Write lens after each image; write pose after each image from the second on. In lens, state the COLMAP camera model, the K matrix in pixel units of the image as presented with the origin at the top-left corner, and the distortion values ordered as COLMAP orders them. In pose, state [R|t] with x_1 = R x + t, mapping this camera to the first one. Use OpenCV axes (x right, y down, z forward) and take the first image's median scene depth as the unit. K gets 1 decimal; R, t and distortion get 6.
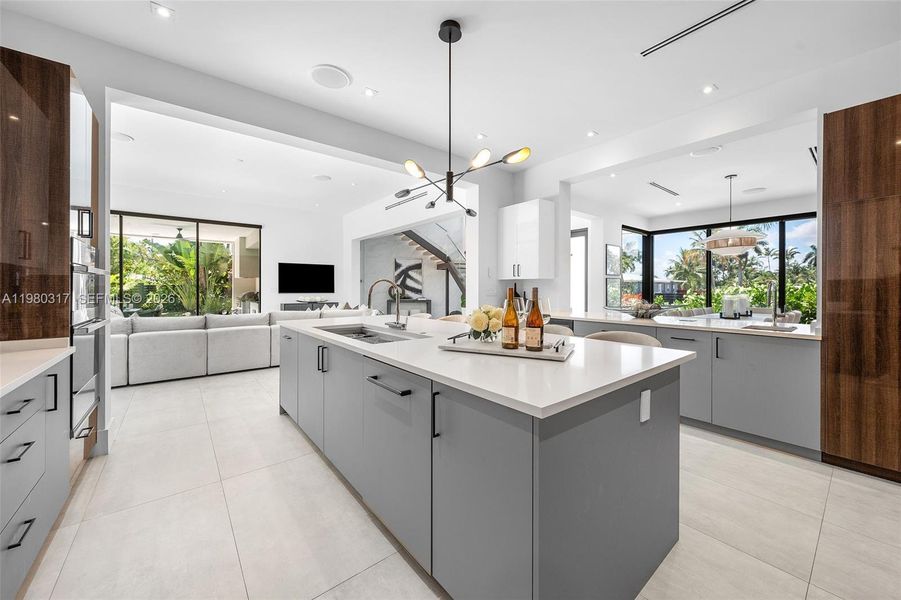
lens RADIAL K [[335.6, 0, 450.5], [0, 335.6, 300.0], [0, 0, 1]] dist [-0.012157, 0.000058]
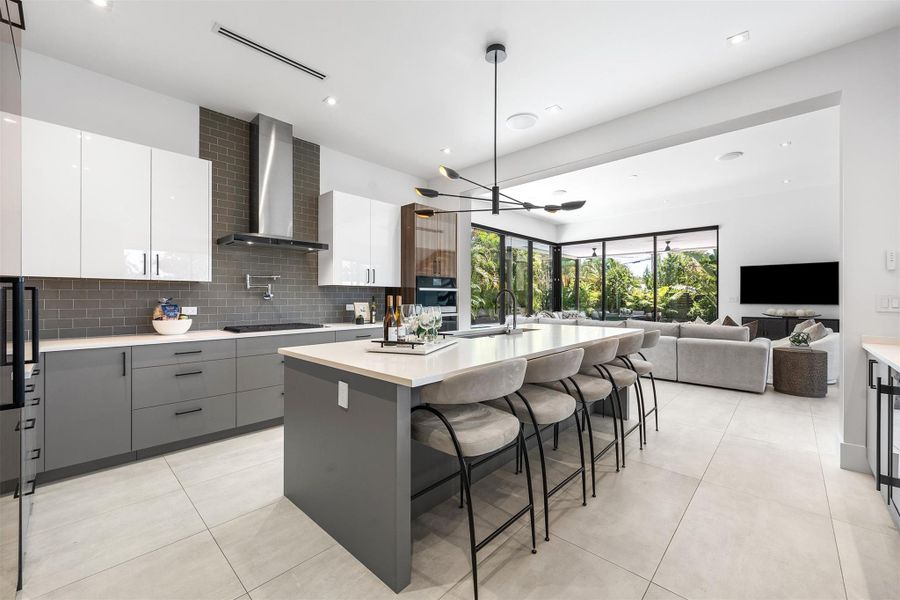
lens RADIAL K [[335.2, 0, 450.0], [0, 335.2, 300.0], [0, 0, 1]] dist [-0.012157, 0.000058]
pose [[0.091217, 0.009762, -0.995783, 0.221963], [-0.038800, 0.999228, 0.006241, -0.006693], [0.995075, 0.038067, 0.091525, 0.215668]]
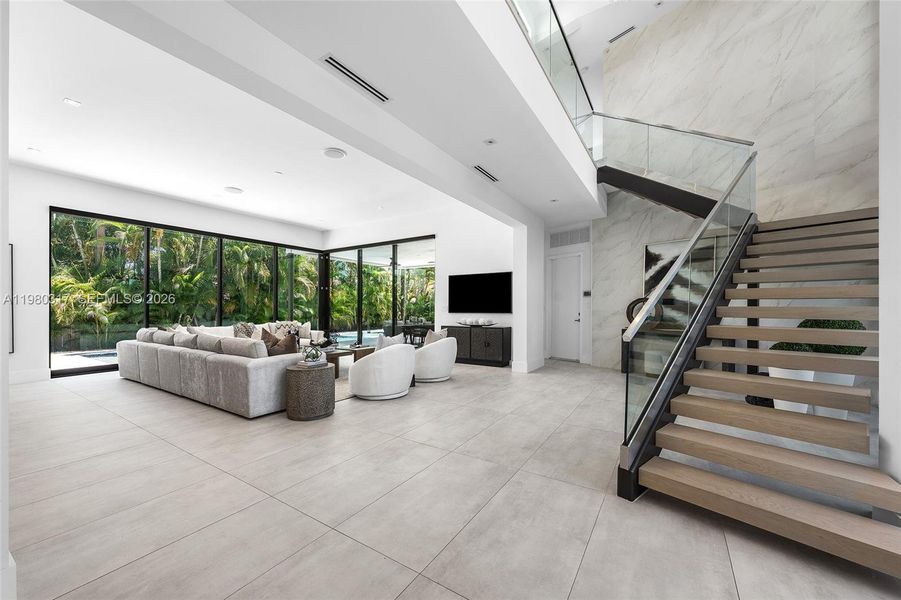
lens RADIAL K [[335.6, 0, 450.5], [0, 335.6, 300.0], [0, 0, 1]] dist [-0.012157, 0.000058]
pose [[0.294421, -0.019552, -0.955476, 0.270872], [-0.030521, 0.999088, -0.029849, -0.026302], [0.955188, 0.037950, 0.293556, 0.738218]]
